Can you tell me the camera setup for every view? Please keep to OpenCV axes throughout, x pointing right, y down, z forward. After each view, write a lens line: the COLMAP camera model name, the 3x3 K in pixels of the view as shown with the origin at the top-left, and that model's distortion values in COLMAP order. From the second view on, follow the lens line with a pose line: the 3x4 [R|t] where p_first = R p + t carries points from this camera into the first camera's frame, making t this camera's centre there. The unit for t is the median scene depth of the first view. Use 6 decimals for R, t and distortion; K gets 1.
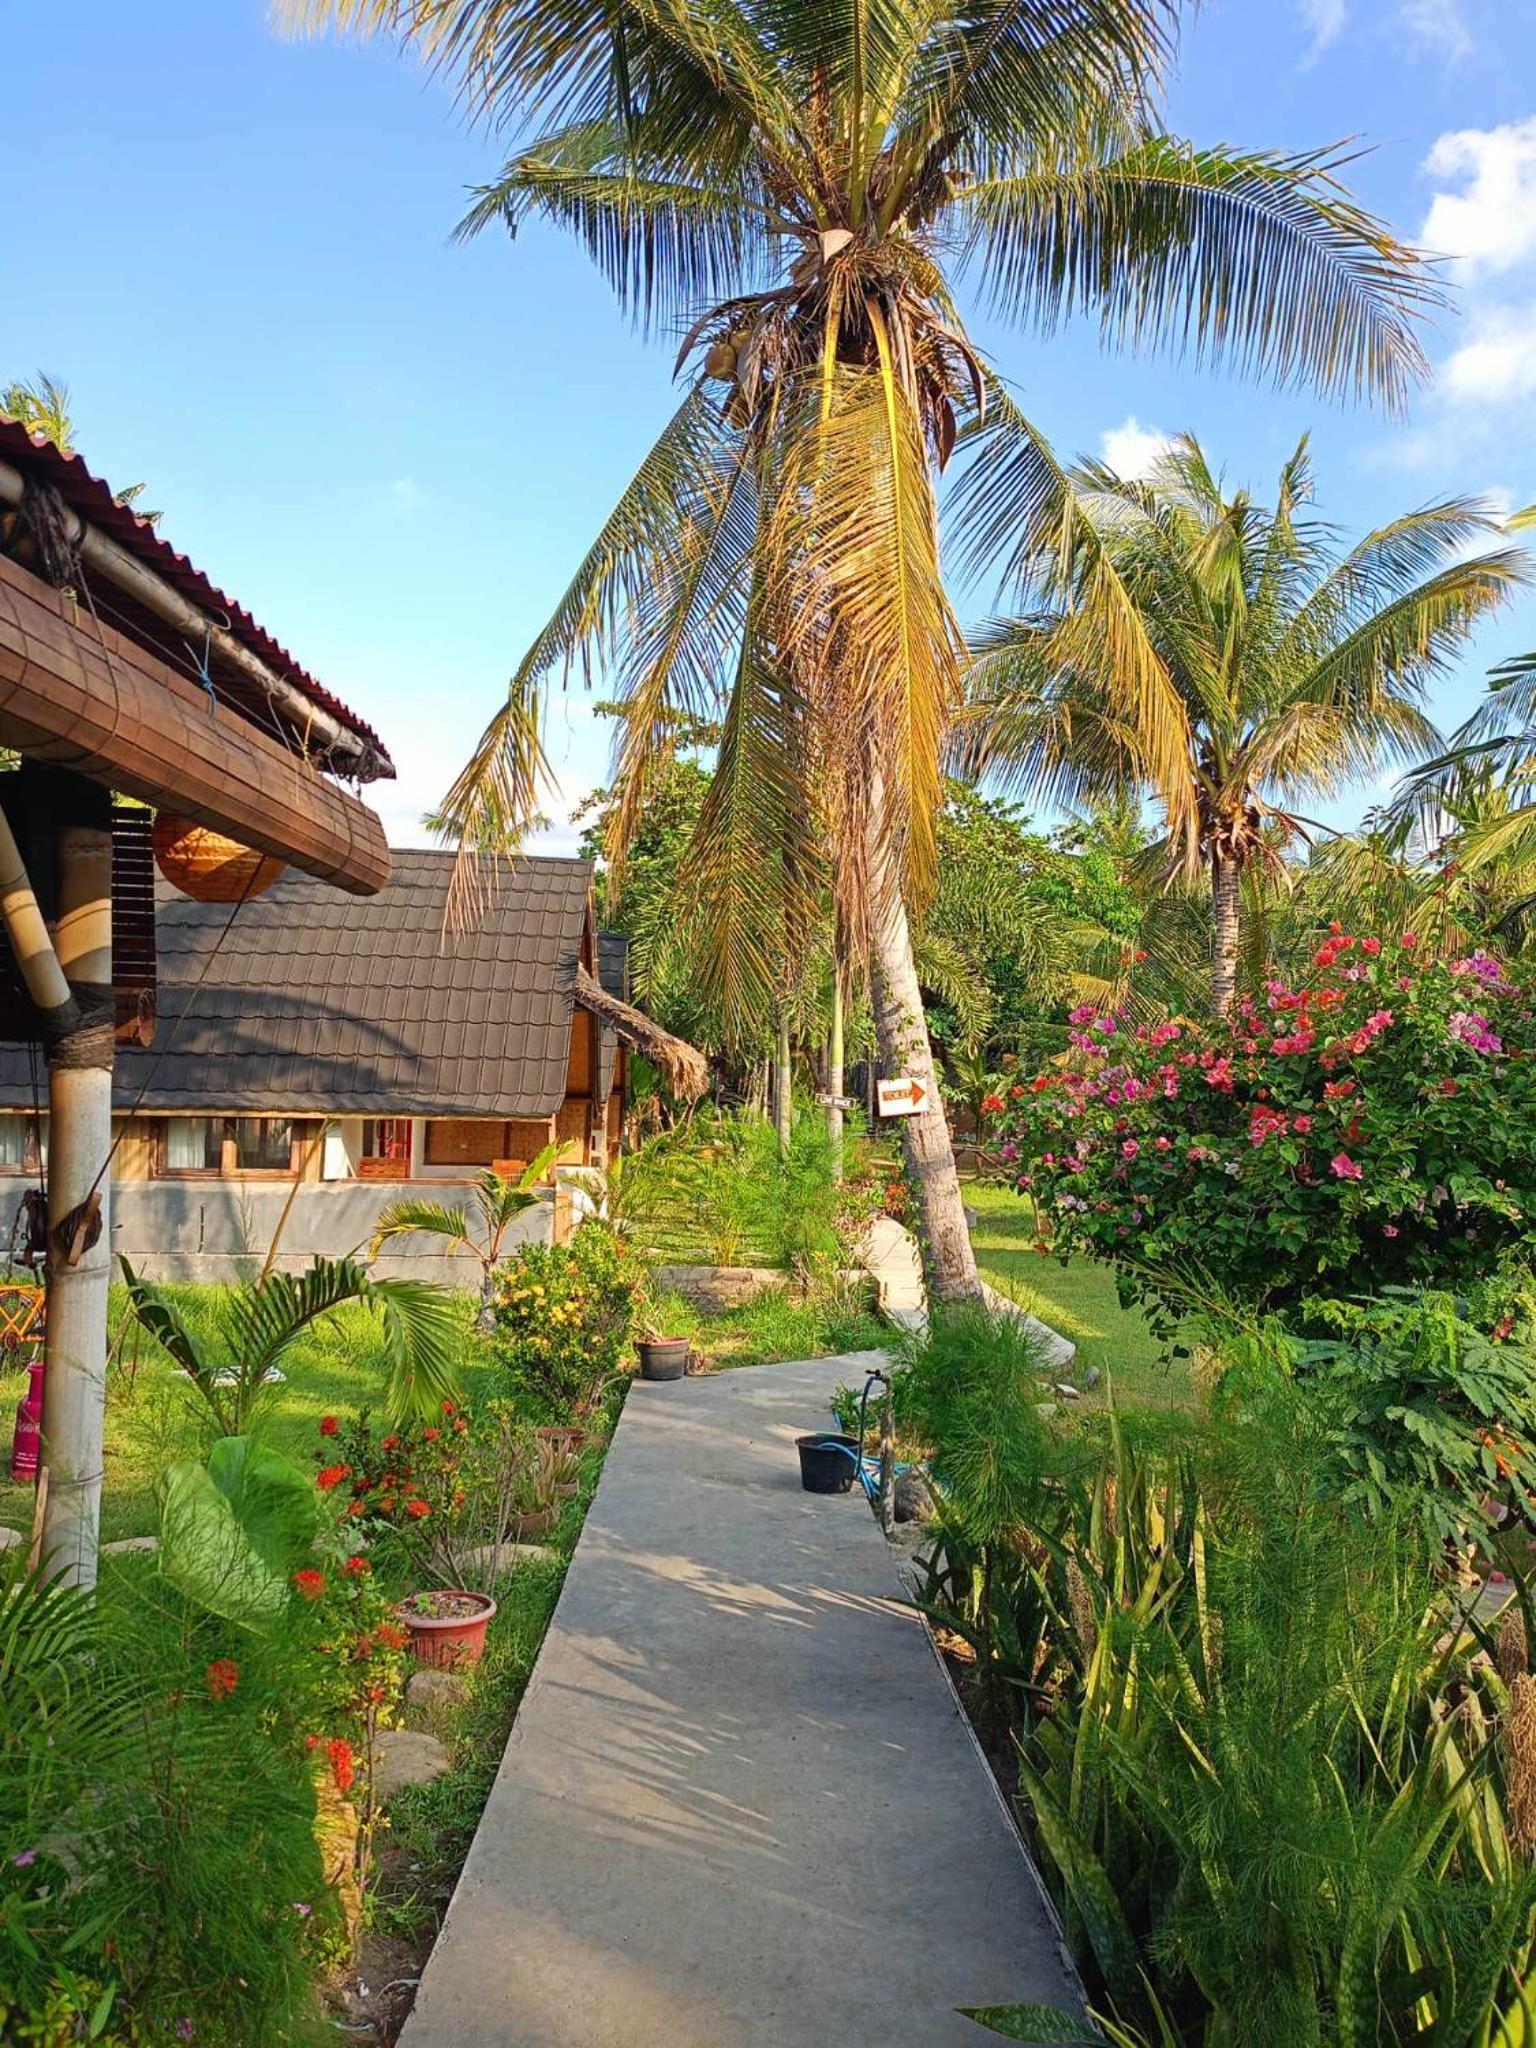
lens RADIAL K [[1534.1, 0, 757.6], [0, 1534.1, 1027.6], [0, 0, 1]] dist [0.048002, -0.048122]
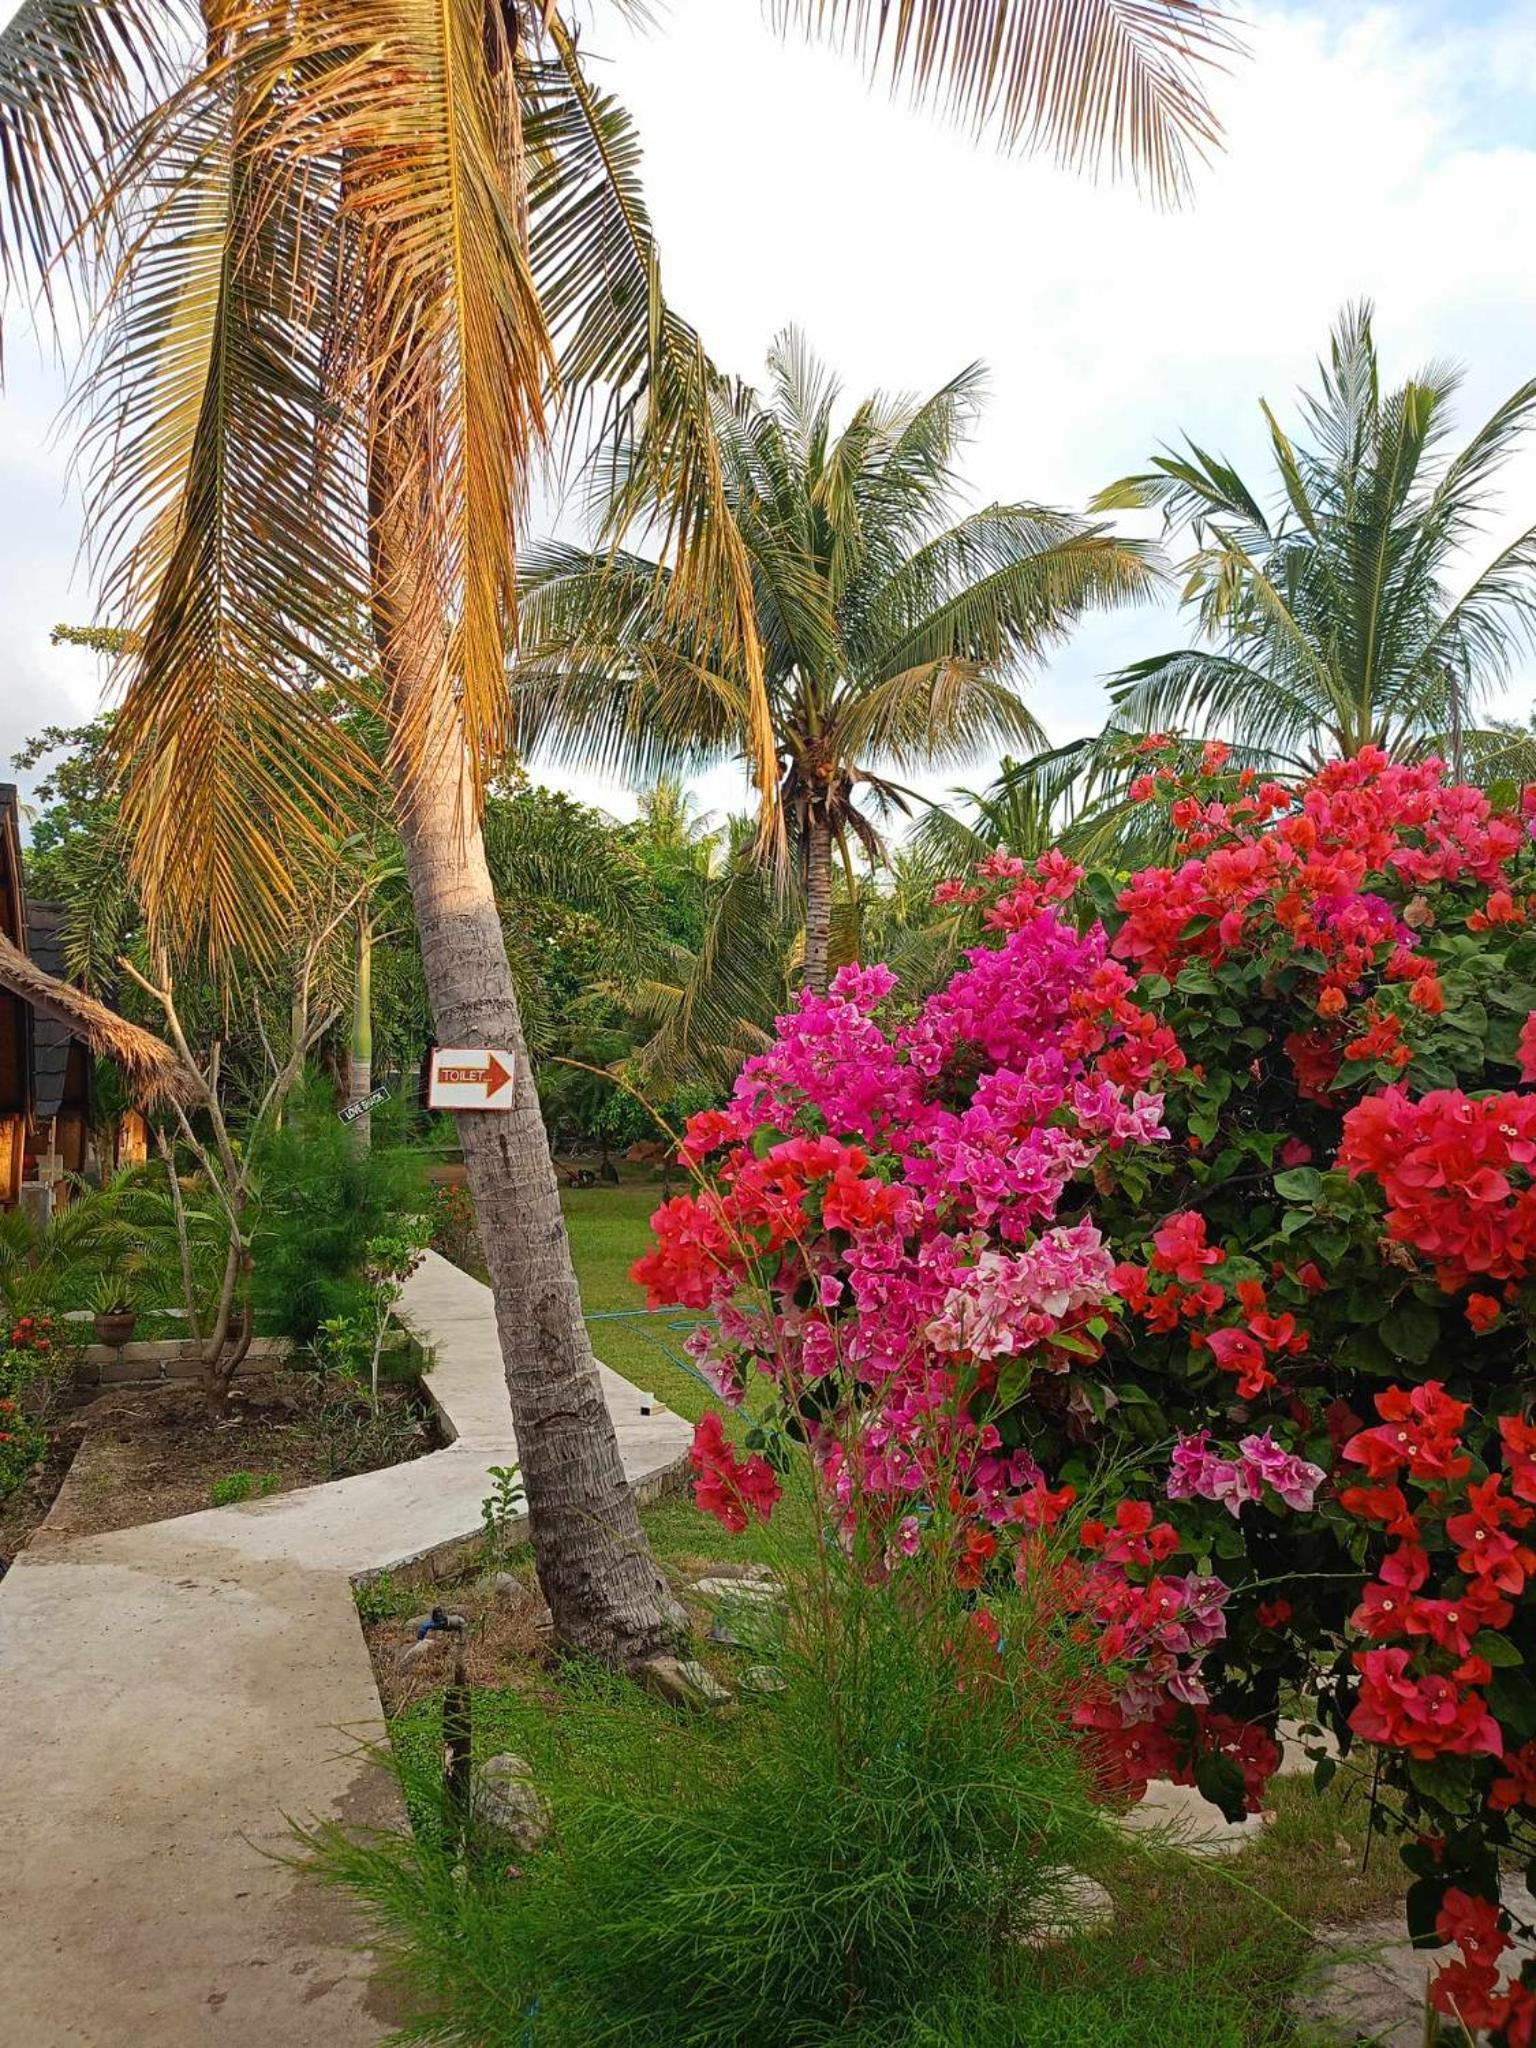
lens RADIAL K [[1534.1, 0, 757.6], [0, 1534.1, 1027.6], [0, 0, 1]] dist [0.048002, -0.048122]
pose [[0.946925, 0.050508, 0.317463, 0.007045], [-0.046967, 0.998719, -0.018802, 0.025989], [-0.318006, 0.002894, 0.948084, 0.323769]]
